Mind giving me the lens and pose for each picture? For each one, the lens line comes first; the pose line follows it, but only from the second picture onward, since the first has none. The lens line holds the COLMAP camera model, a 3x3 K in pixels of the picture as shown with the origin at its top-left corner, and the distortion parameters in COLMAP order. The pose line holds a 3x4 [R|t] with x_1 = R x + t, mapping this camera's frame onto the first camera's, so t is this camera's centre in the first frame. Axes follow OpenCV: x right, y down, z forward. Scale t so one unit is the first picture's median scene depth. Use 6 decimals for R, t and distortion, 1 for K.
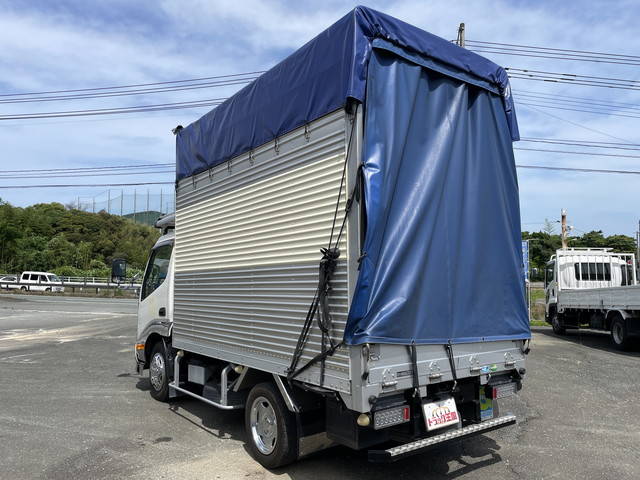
lens RADIAL K [[487.4, 0, 320.7], [0, 487.4, 239.8], [0, 0, 1]] dist [0.061263, -0.074978]
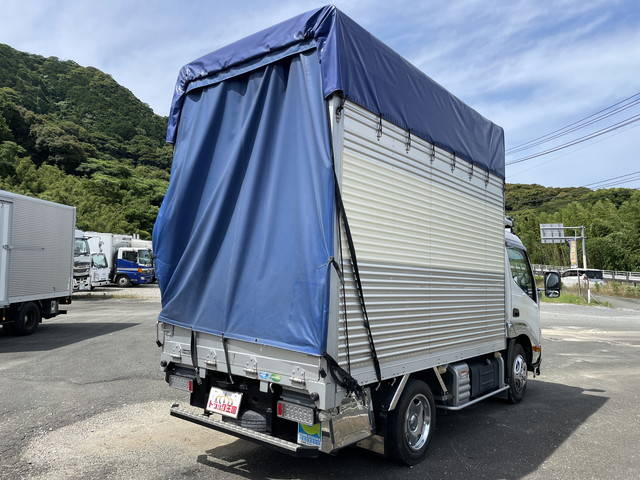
lens RADIAL K [[487.4, 0, 318.6], [0, 487.4, 243.5], [0, 0, 1]] dist [0.061263, -0.074978]
pose [[0.245862, -0.059925, -0.967451, 1.322923], [0.057160, 0.997247, -0.047244, 0.073483], [0.967618, -0.043684, 0.248610, 0.938252]]
